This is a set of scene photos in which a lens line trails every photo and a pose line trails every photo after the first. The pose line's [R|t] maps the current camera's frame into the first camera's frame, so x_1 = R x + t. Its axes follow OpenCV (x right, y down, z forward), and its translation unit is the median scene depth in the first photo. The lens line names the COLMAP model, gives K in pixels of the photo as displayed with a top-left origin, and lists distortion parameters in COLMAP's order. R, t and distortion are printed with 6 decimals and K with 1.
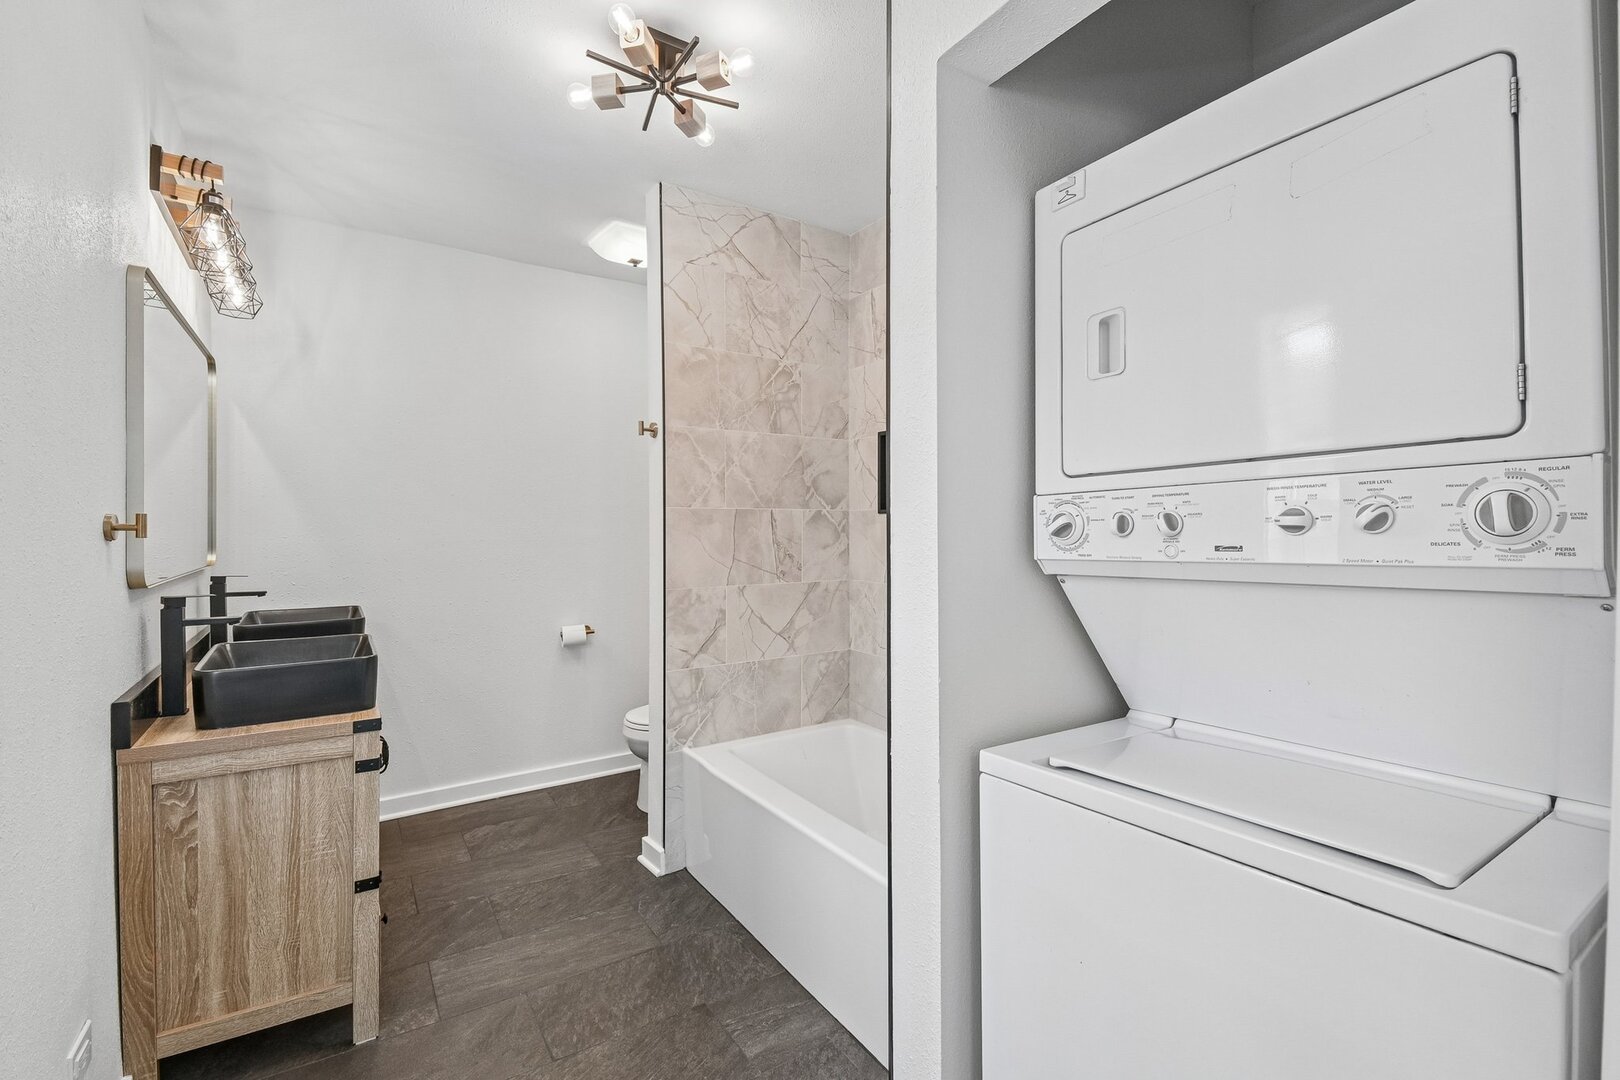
lens RADIAL K [[731.3, 0, 821.7], [0, 731.3, 534.5], [0, 0, 1]] dist [0.016962, -0.011175]
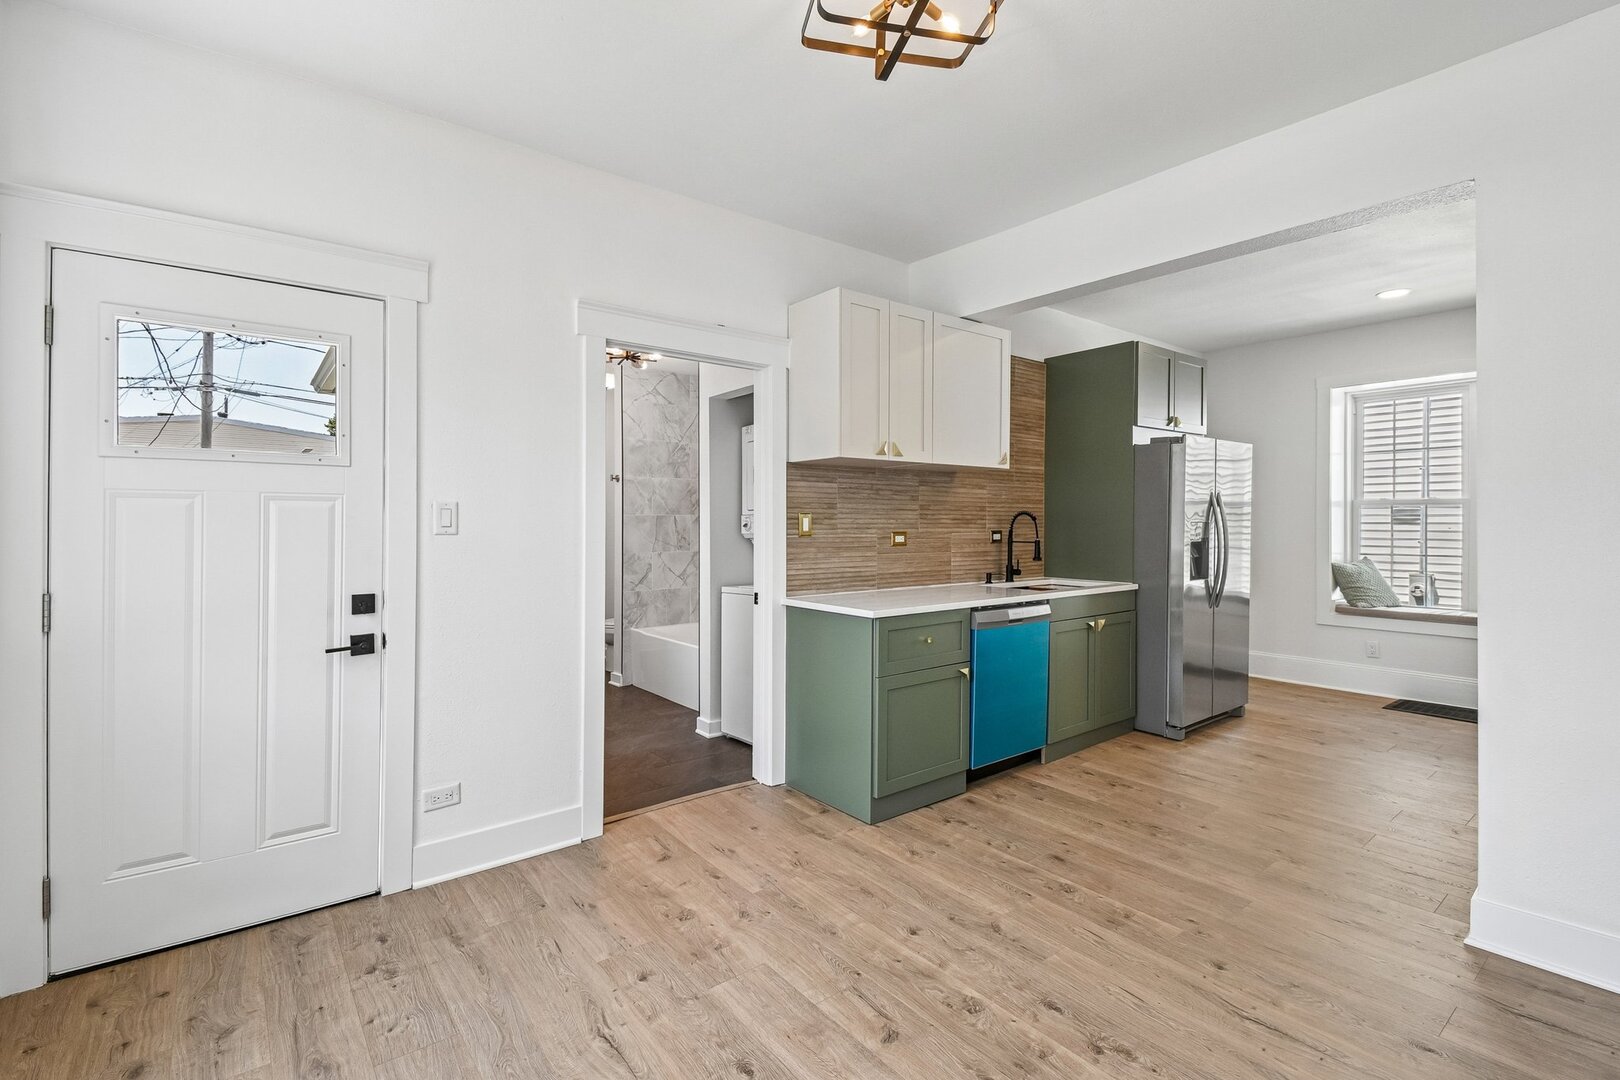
lens RADIAL K [[731.3, 0, 815.3], [0, 731.3, 525.8], [0, 0, 1]] dist [0.016962, -0.011175]
pose [[0.996760, 0.001893, 0.080415, 0.160587], [-0.001359, 0.999977, -0.006694, 0.008024], [-0.080426, 0.006563, 0.996739, -1.085542]]
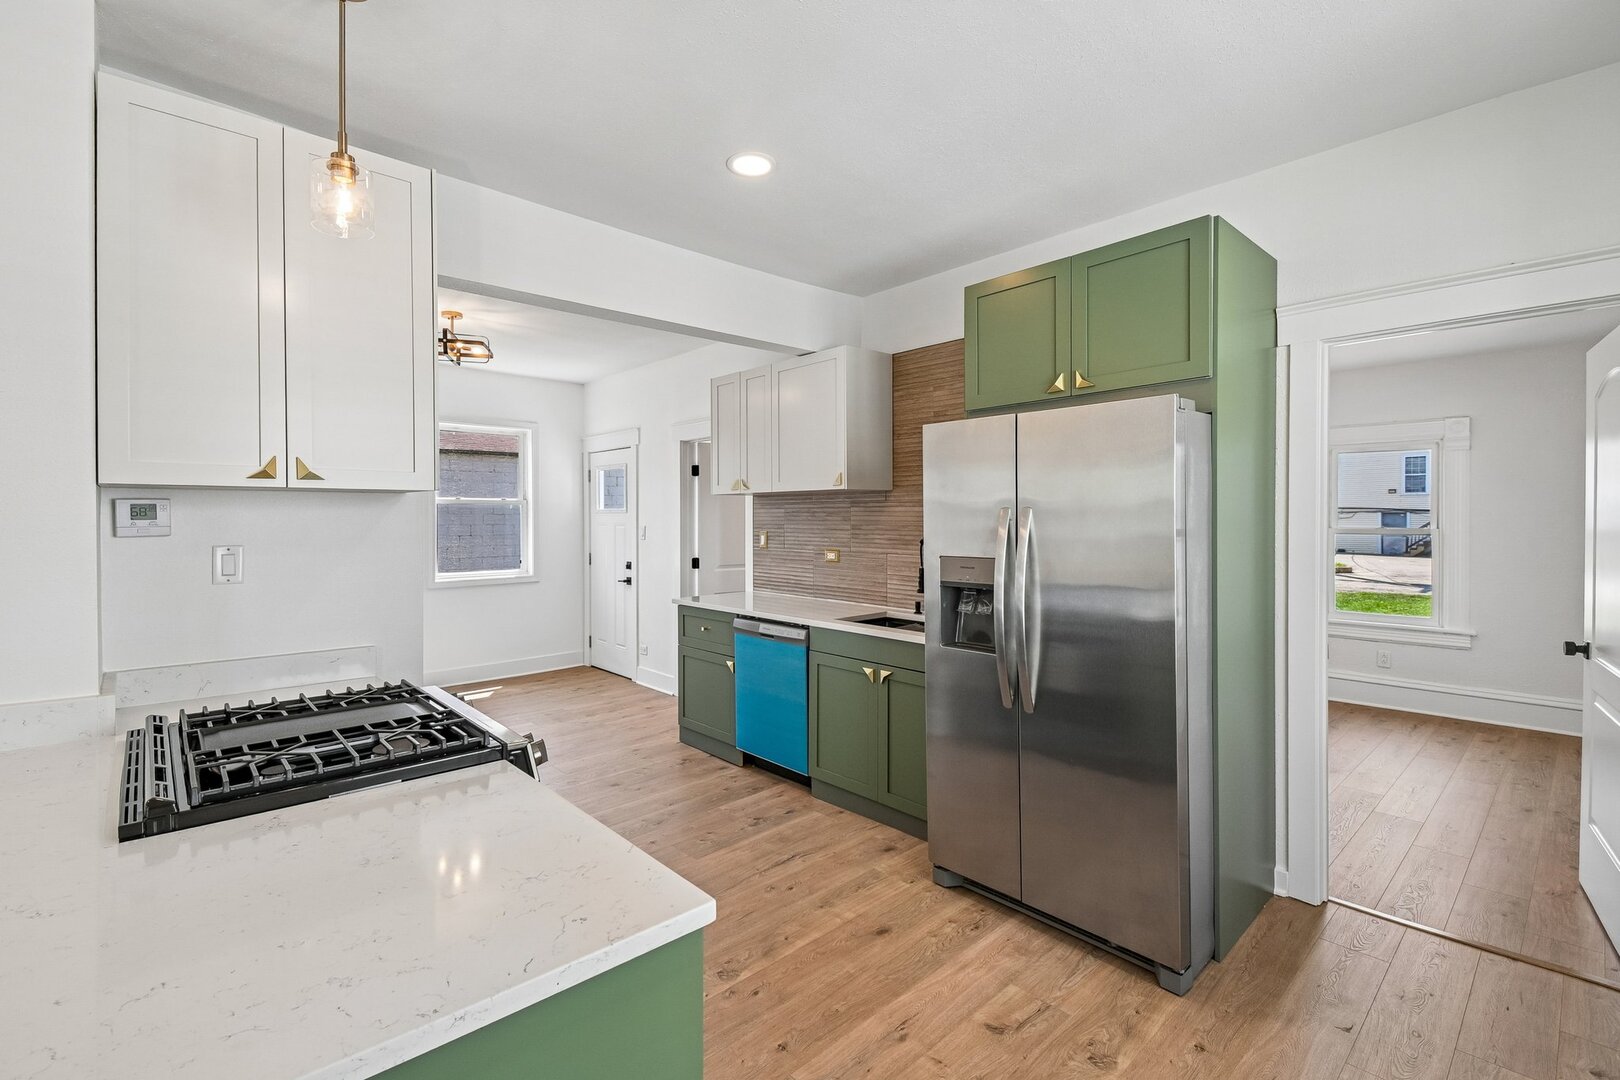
lens RADIAL K [[731.3, 0, 797.1], [0, 731.3, 524.2], [0, 0, 1]] dist [0.016962, -0.011175]
pose [[0.141215, 0.011091, -0.989917, 2.303947], [-0.013155, 0.999870, 0.009326, -0.069771], [0.989892, 0.011705, 0.141342, 0.215621]]
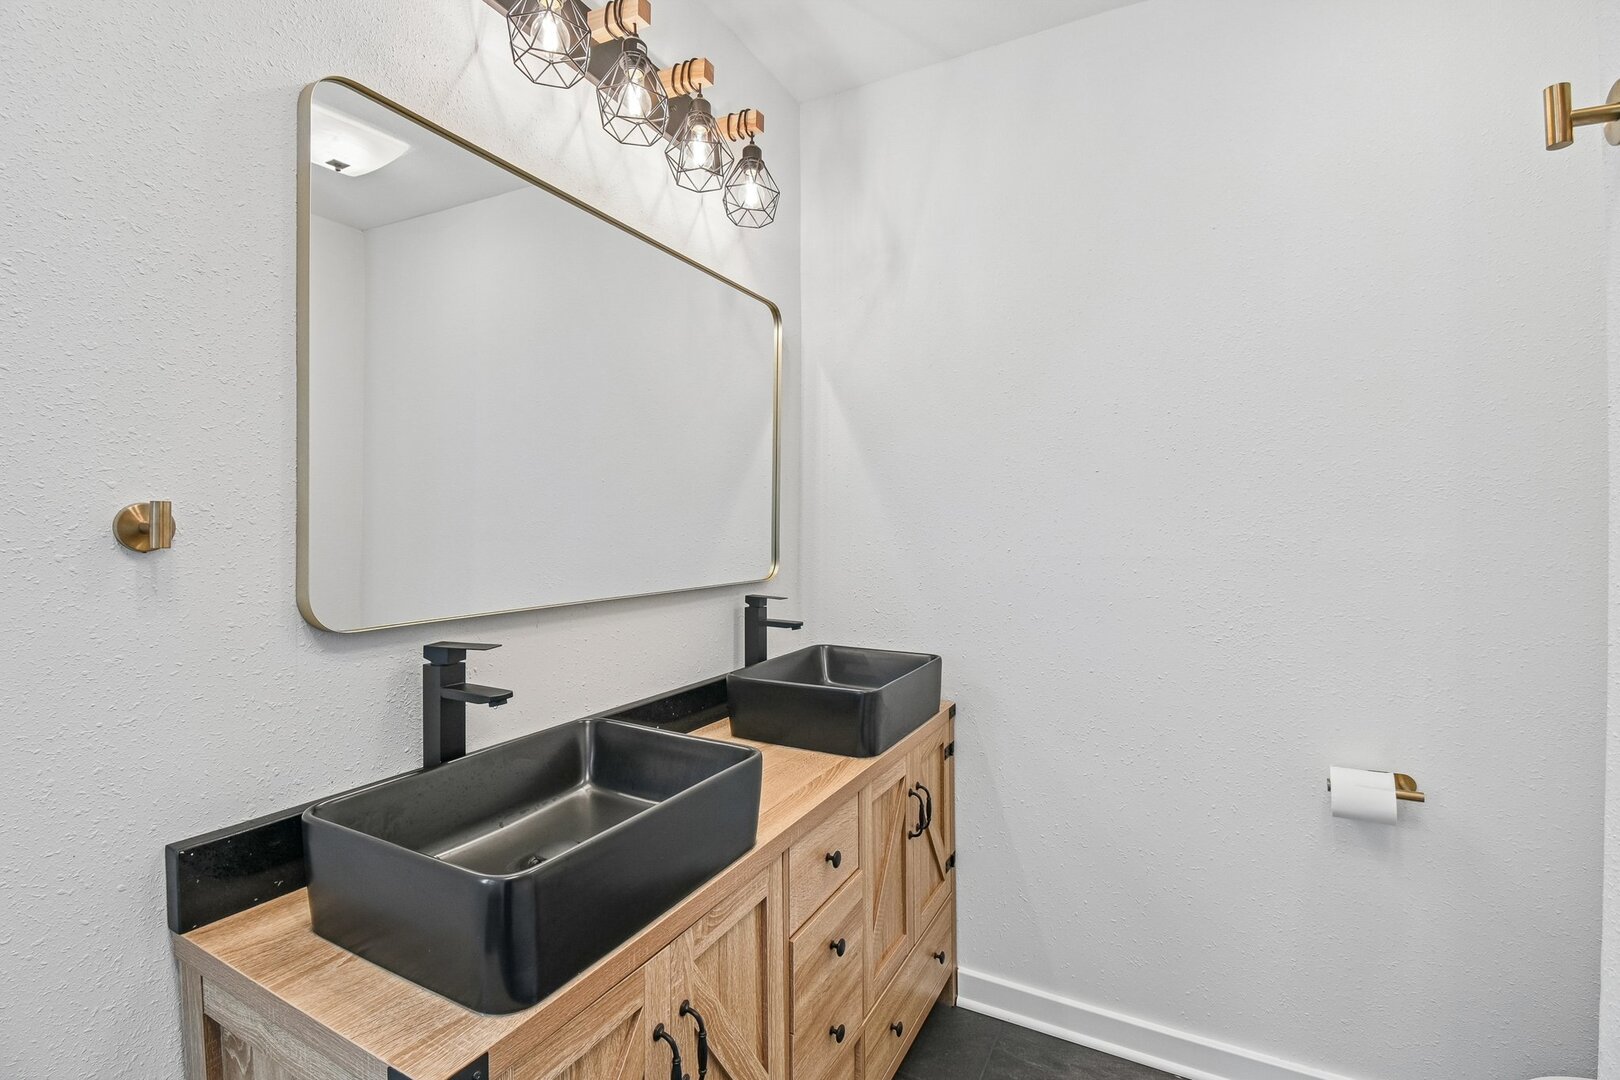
lens RADIAL K [[731.3, 0, 803.3], [0, 731.3, 537.0], [0, 0, 1]] dist [0.016962, -0.011175]
pose [[0.455006, 0.017845, -0.890310, -0.135441], [-0.016014, 0.999801, 0.011855, -0.010803], [0.890344, 0.008863, 0.455201, 0.632797]]
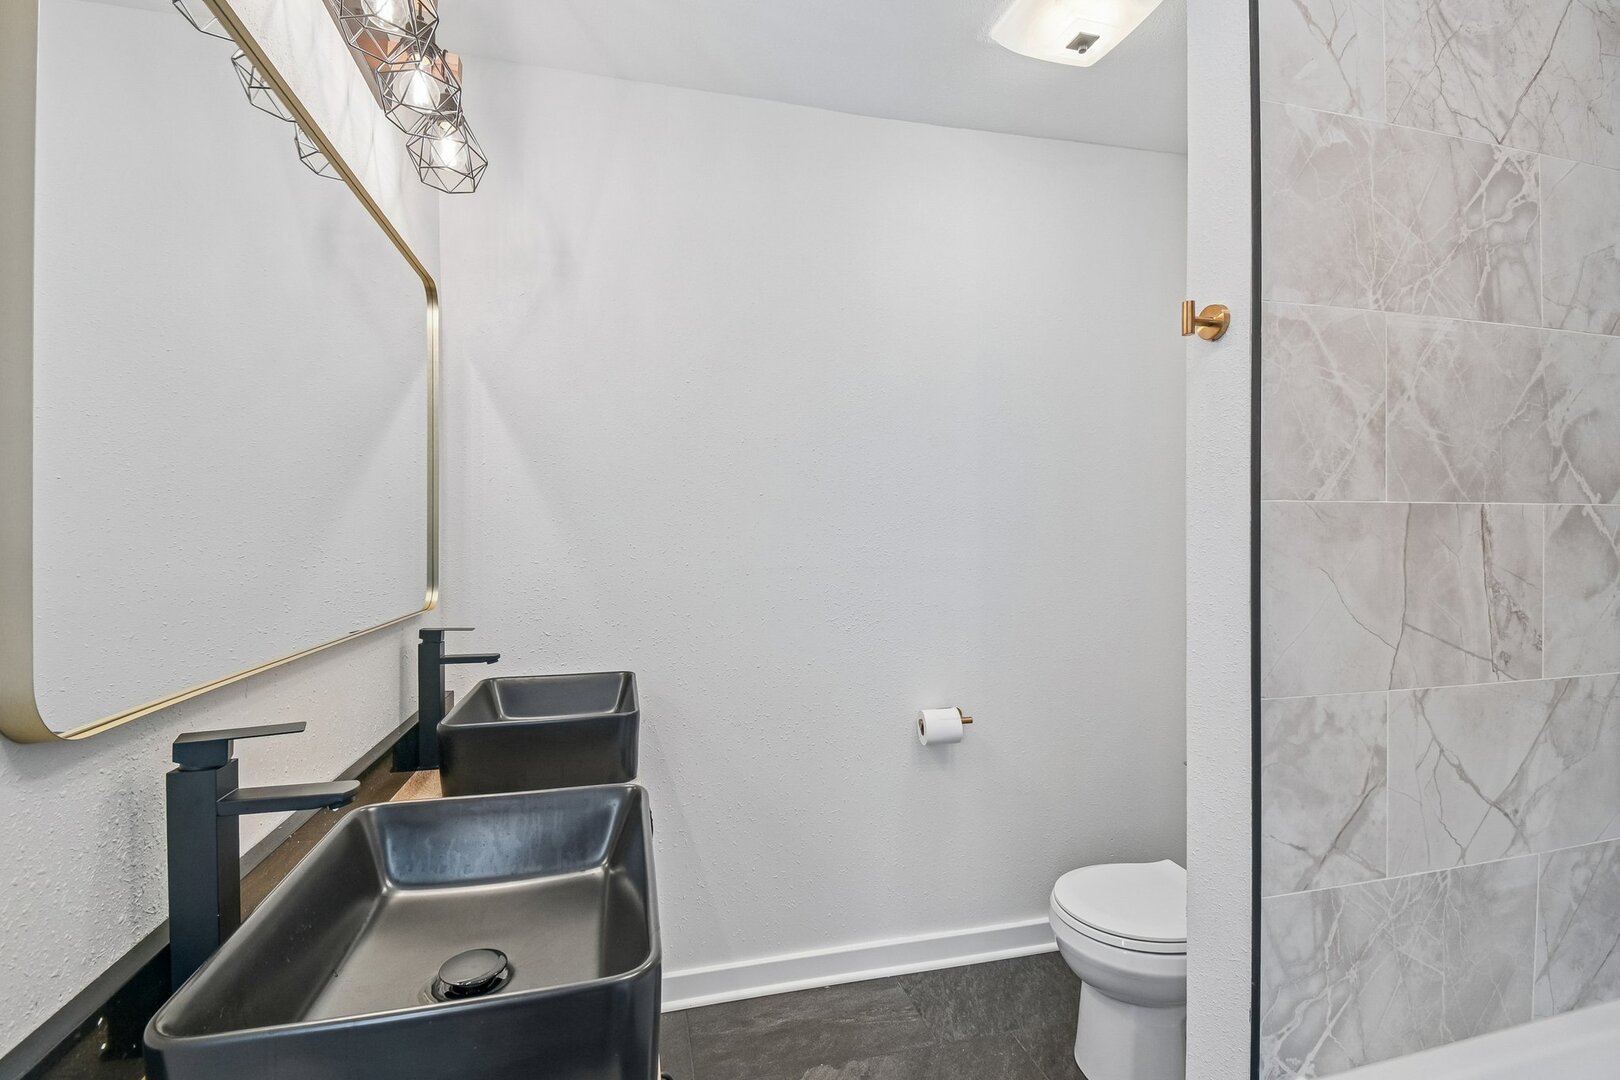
lens RADIAL K [[731.3, 0, 797.3], [0, 731.3, 541.8], [0, 0, 1]] dist [0.016962, -0.011175]
pose [[0.937091, -0.002857, -0.349072, -0.288989], [0.000121, 0.999969, -0.007861, -0.009981], [0.349084, 0.007324, 0.937063, 0.477815]]
